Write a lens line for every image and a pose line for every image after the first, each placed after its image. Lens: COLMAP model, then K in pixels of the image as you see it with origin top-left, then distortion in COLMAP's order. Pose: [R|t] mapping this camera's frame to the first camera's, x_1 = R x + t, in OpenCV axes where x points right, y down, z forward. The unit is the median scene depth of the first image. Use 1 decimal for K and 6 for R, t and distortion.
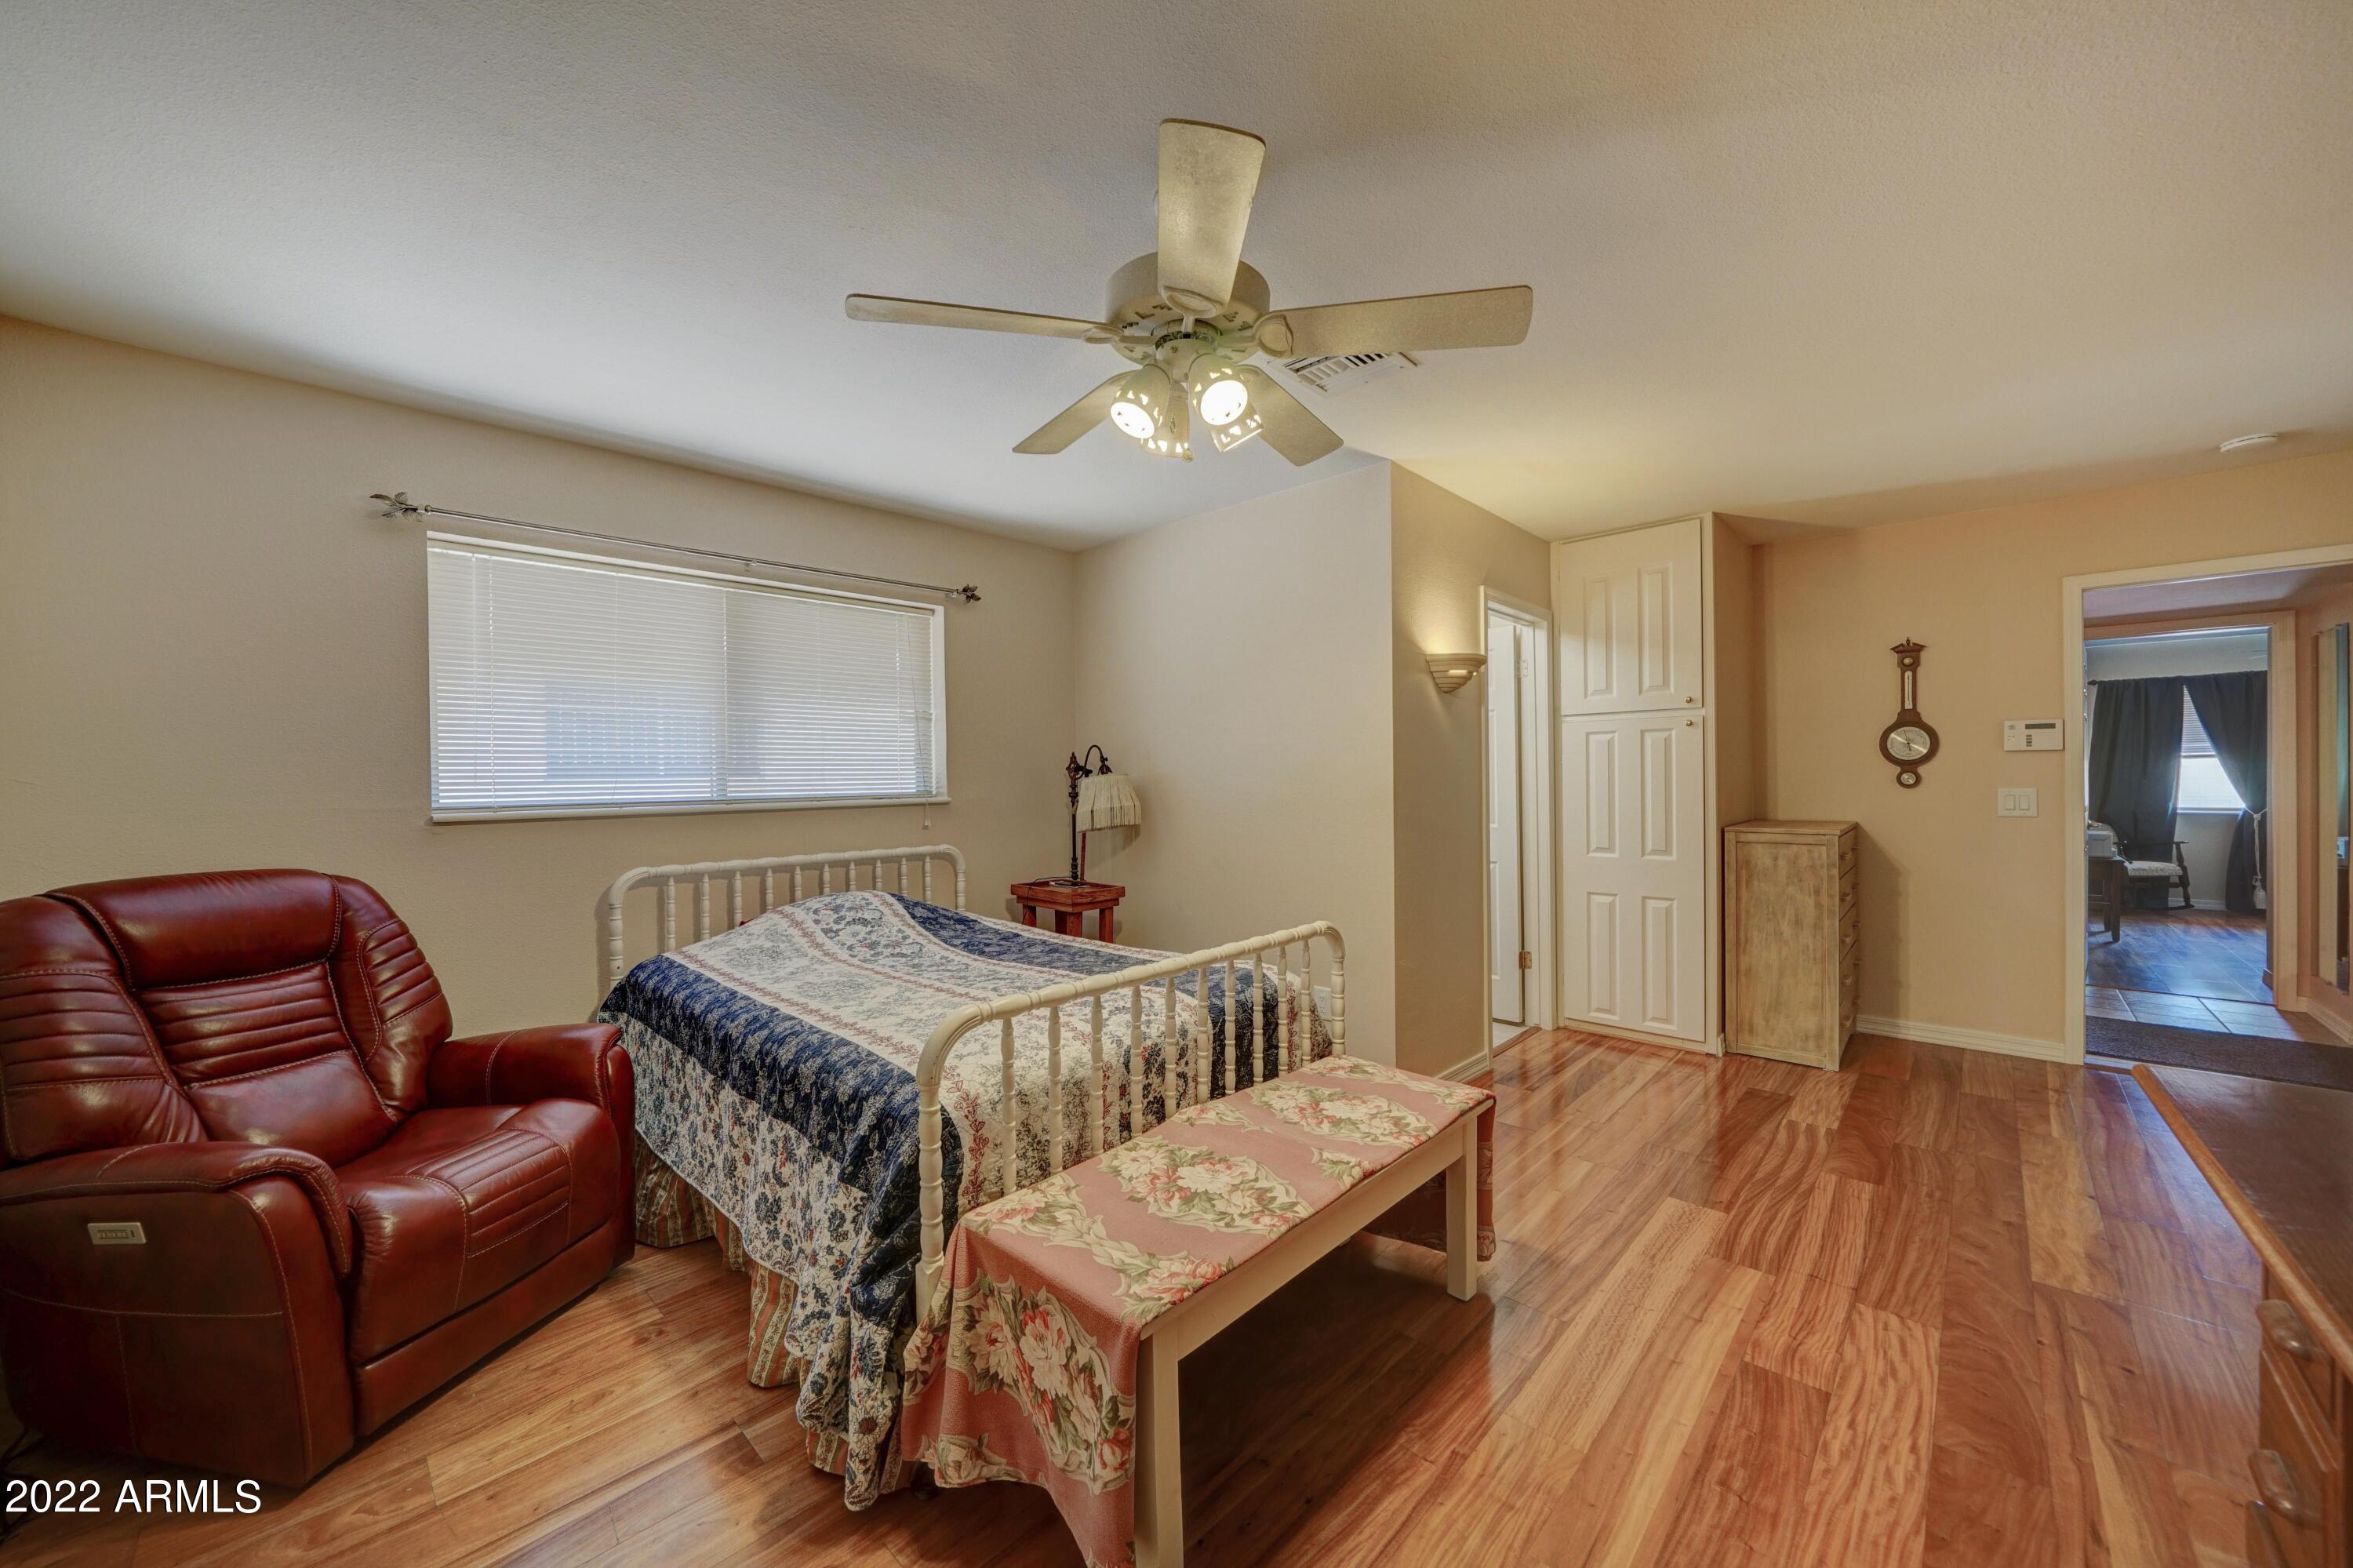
lens RADIAL K [[873.8, 0, 1164.5], [0, 873.8, 785.4], [0, 0, 1]] dist [-0.012871, 0.000202]
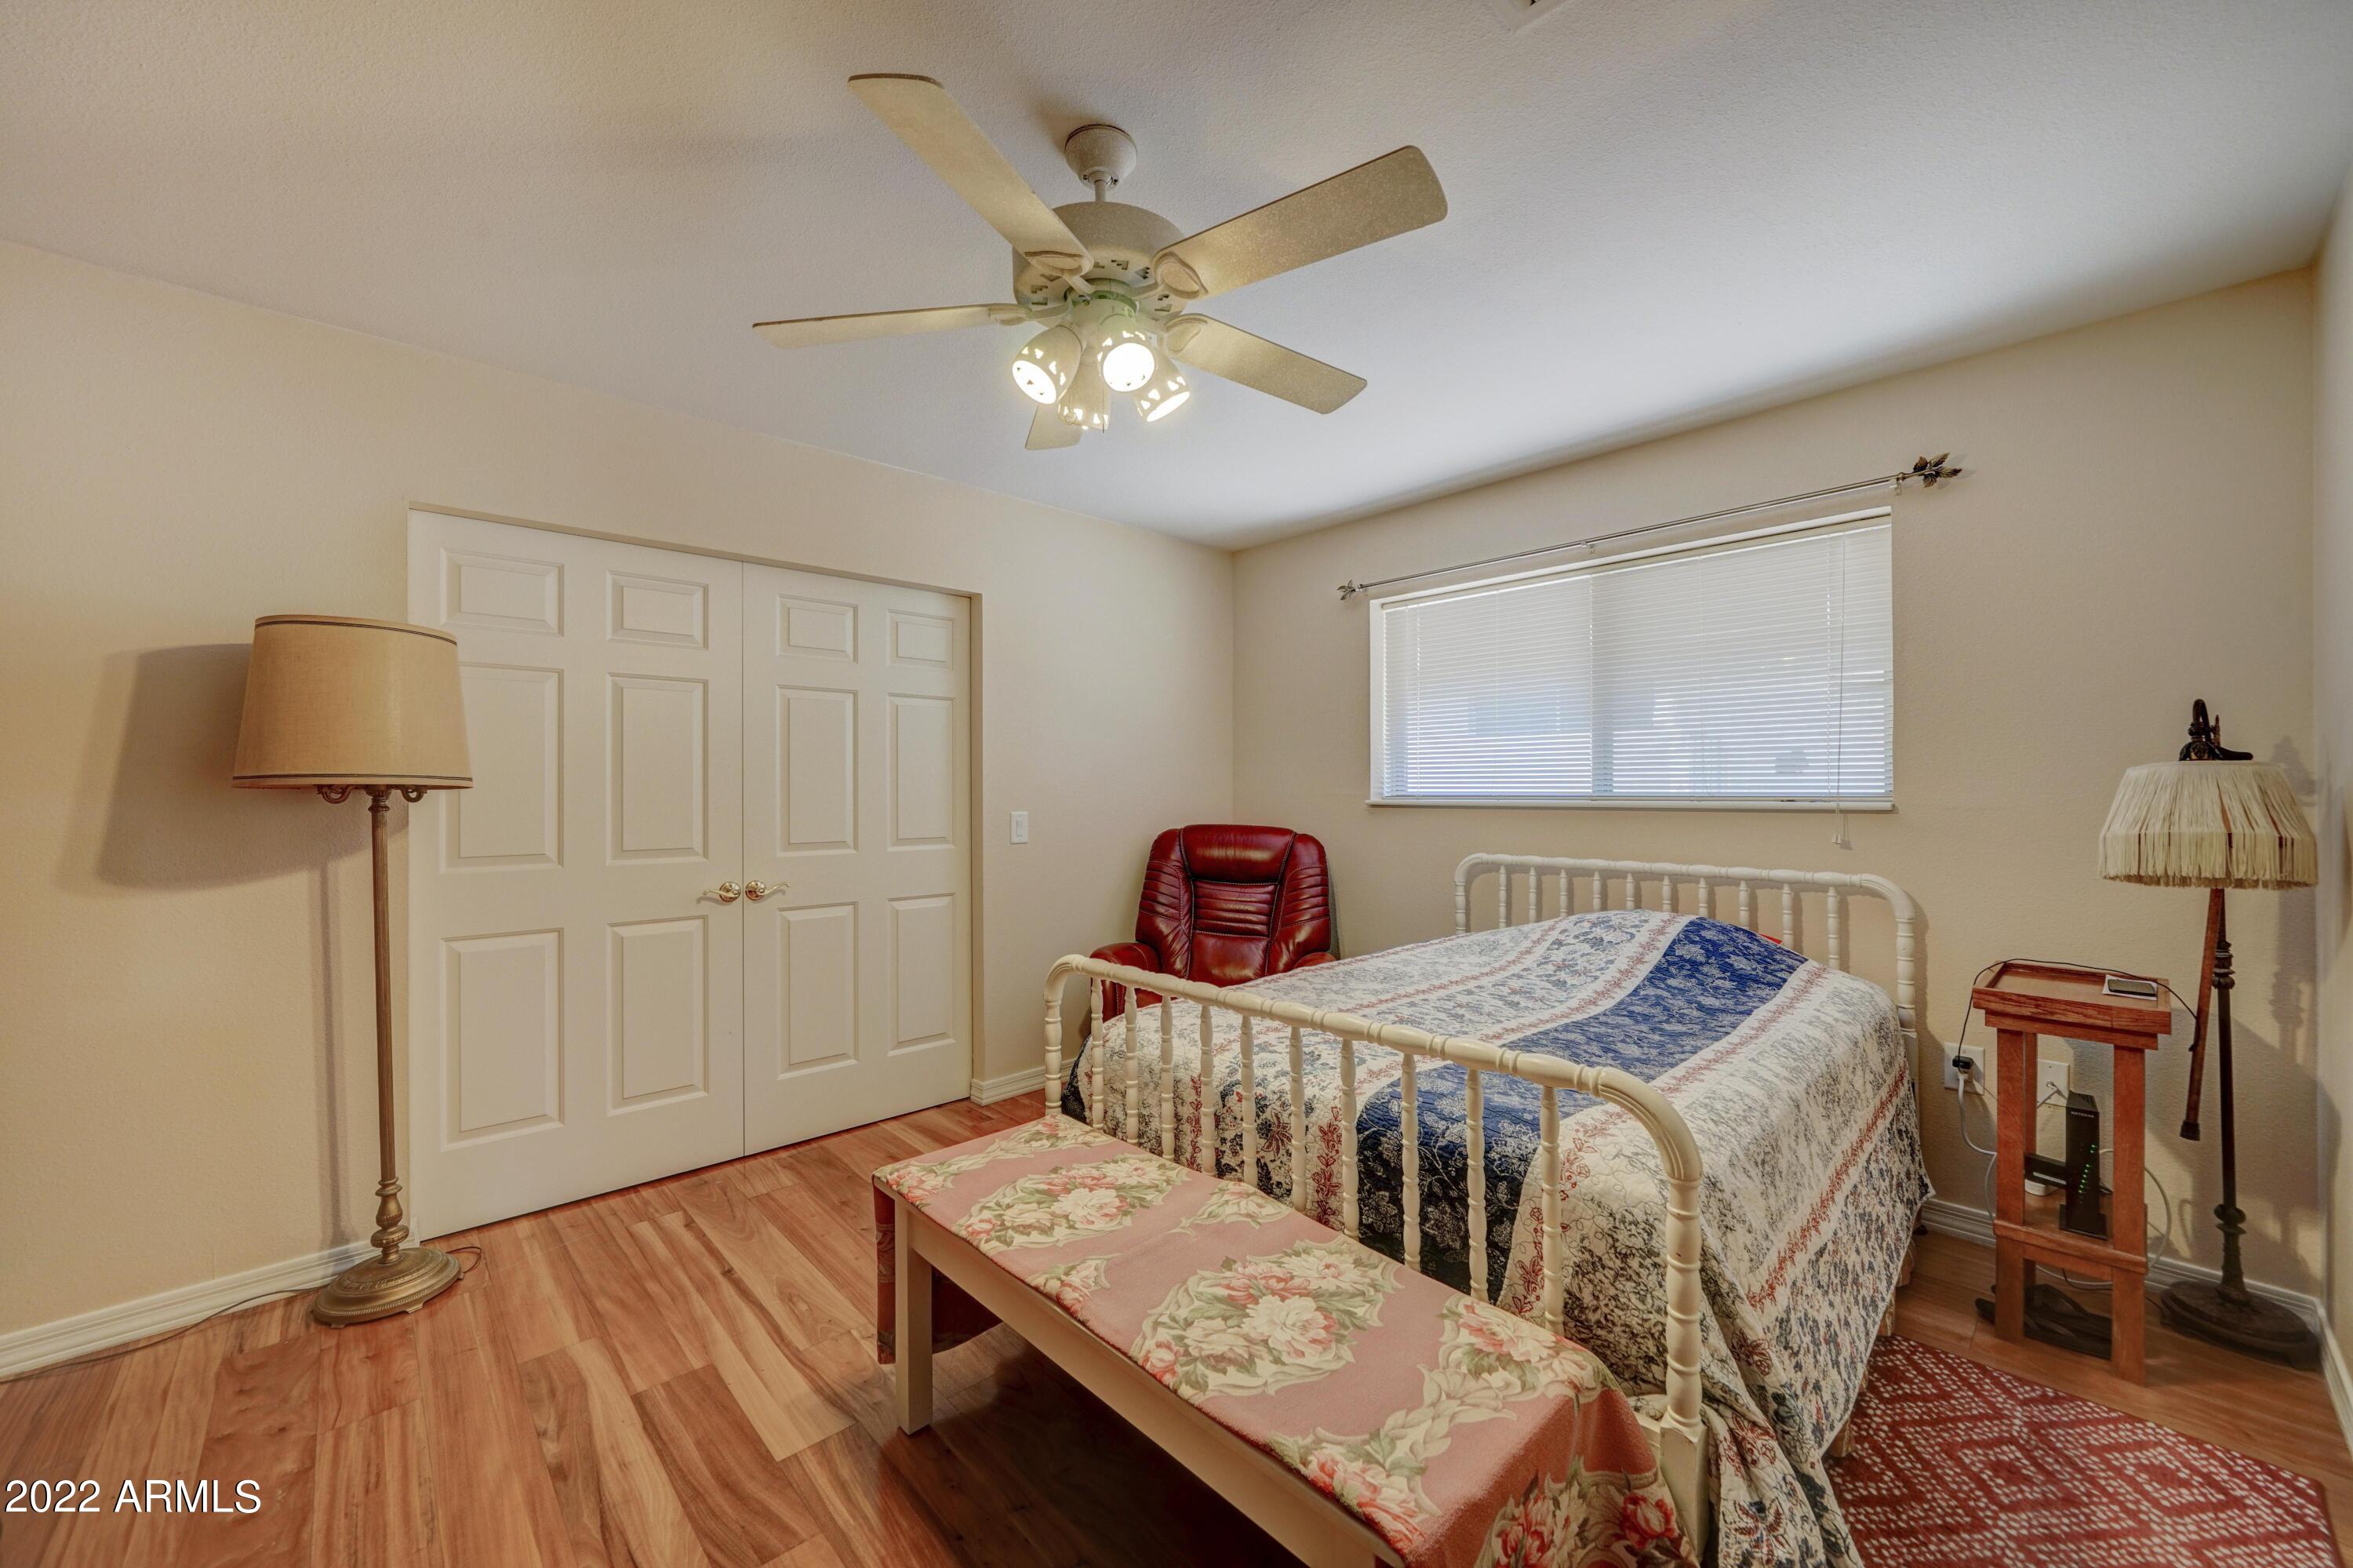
lens RADIAL K [[902.4, 0, 1160.1], [0, 902.4, 781.8], [0, 0, 1]] dist [-0.009833, -0.000104]
pose [[-0.069920, 0.007405, -0.997525, 0.816550], [-0.007202, 0.999943, 0.007927, -0.005446], [0.997527, 0.007739, -0.069863, 0.934031]]
